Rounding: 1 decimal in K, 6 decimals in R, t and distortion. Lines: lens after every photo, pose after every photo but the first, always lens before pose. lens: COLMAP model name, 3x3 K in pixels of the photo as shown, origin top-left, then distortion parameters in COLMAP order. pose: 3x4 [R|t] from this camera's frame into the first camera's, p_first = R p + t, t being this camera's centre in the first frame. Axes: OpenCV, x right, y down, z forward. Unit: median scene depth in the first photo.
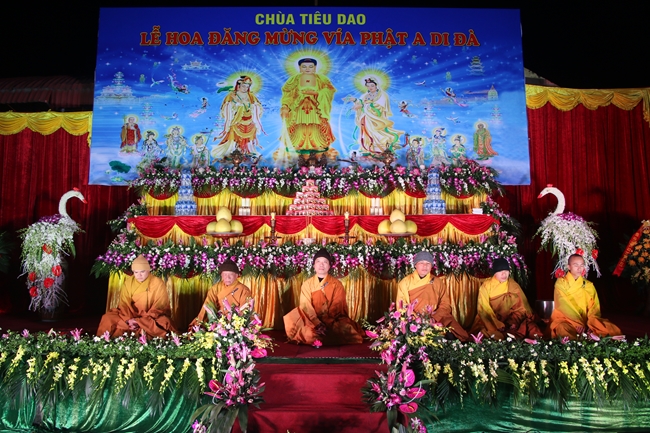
lens RADIAL K [[551.2, 0, 323.3], [0, 551.2, 217.8], [0, 0, 1]] dist [-0.177600, 0.184646]
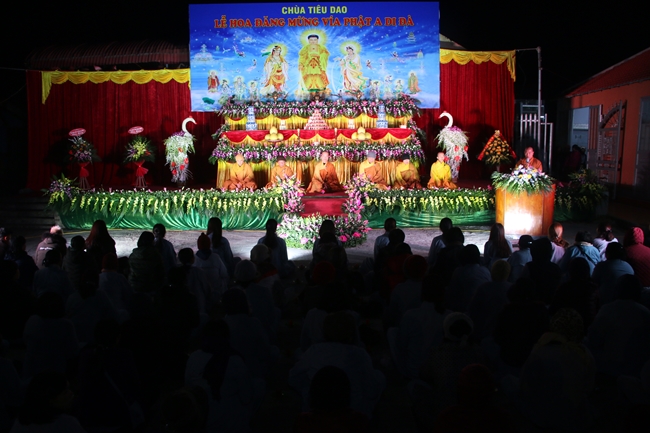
lens RADIAL K [[528.0, 0, 321.1], [0, 528.0, 219.7], [0, 0, 1]] dist [-0.188856, 0.166842]
pose [[0.999916, -0.012405, 0.003883, -0.017982], [0.011103, 0.970427, 0.241138, -0.120813], [-0.006760, -0.241074, 0.970483, -0.746754]]
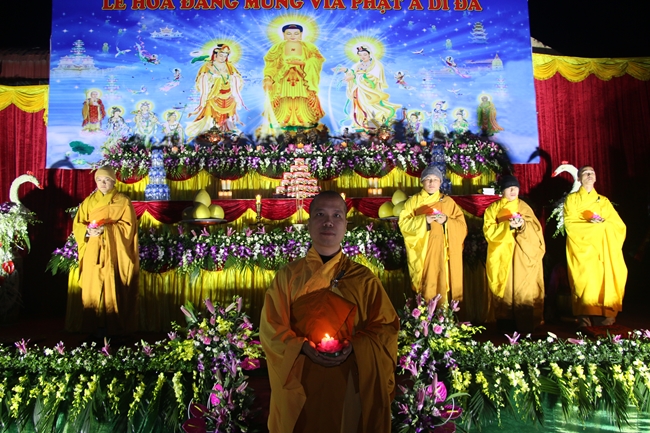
lens RADIAL K [[552.4, 0, 322.6], [0, 552.4, 221.4], [0, 0, 1]] dist [-0.177030, 0.186282]
pose [[0.998966, -0.015201, 0.042845, -0.022861], [0.014084, 0.999557, 0.026233, 0.008346], [-0.043224, -0.025603, 0.998737, 0.102188]]
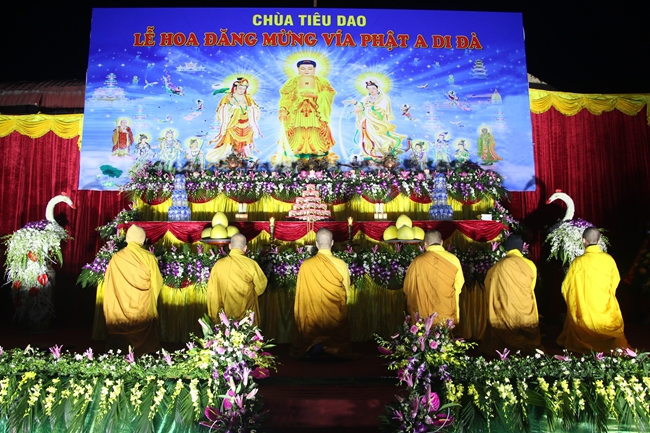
lens RADIAL K [[528.0, 0, 321.1], [0, 528.0, 219.7], [0, 0, 1]] dist [-0.188856, 0.166842]
pose [[0.999860, 0.001005, 0.016699, -0.018646], [-0.000741, 0.999875, -0.015779, 0.005858], [-0.016713, 0.015765, 0.999736, 0.080113]]
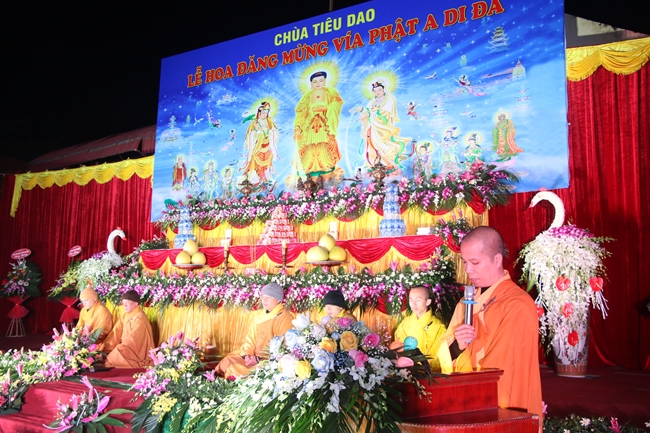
lens RADIAL K [[647.8, 0, 322.6], [0, 647.8, 223.3], [0, 0, 1]] dist [-0.125938, 0.266737]
pose [[0.822597, -0.055760, -0.565884, 0.591919], [0.040963, 0.998406, -0.038833, 0.006159], [0.567148, 0.008763, 0.823570, 0.107052]]
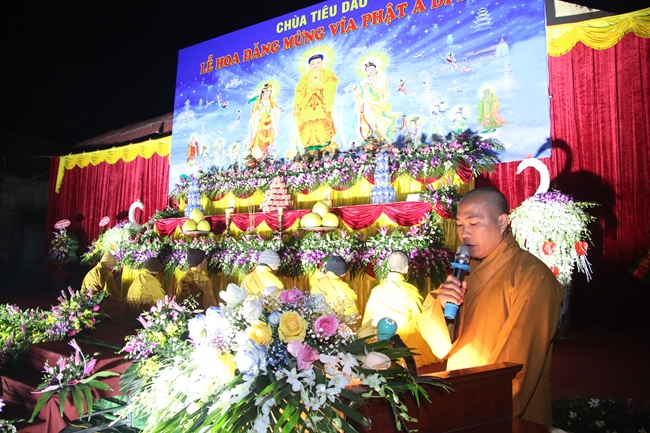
lens RADIAL K [[528.0, 0, 321.1], [0, 528.0, 219.7], [0, 0, 1]] dist [-0.188856, 0.166842]
pose [[0.810337, -0.039033, -0.584662, 0.535546], [0.043084, 0.999047, -0.006984, 0.017734], [0.584377, -0.019530, 0.811247, 0.227469]]
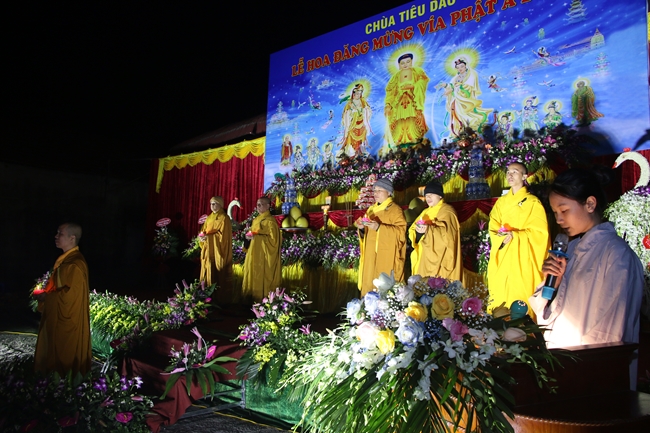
lens RADIAL K [[528.0, 0, 321.1], [0, 528.0, 219.7], [0, 0, 1]] dist [-0.188856, 0.166842]
pose [[0.710911, -0.041949, -0.702029, 0.538080], [0.053324, 0.998561, -0.005669, 0.015549], [0.701257, -0.033405, 0.712125, 0.187470]]
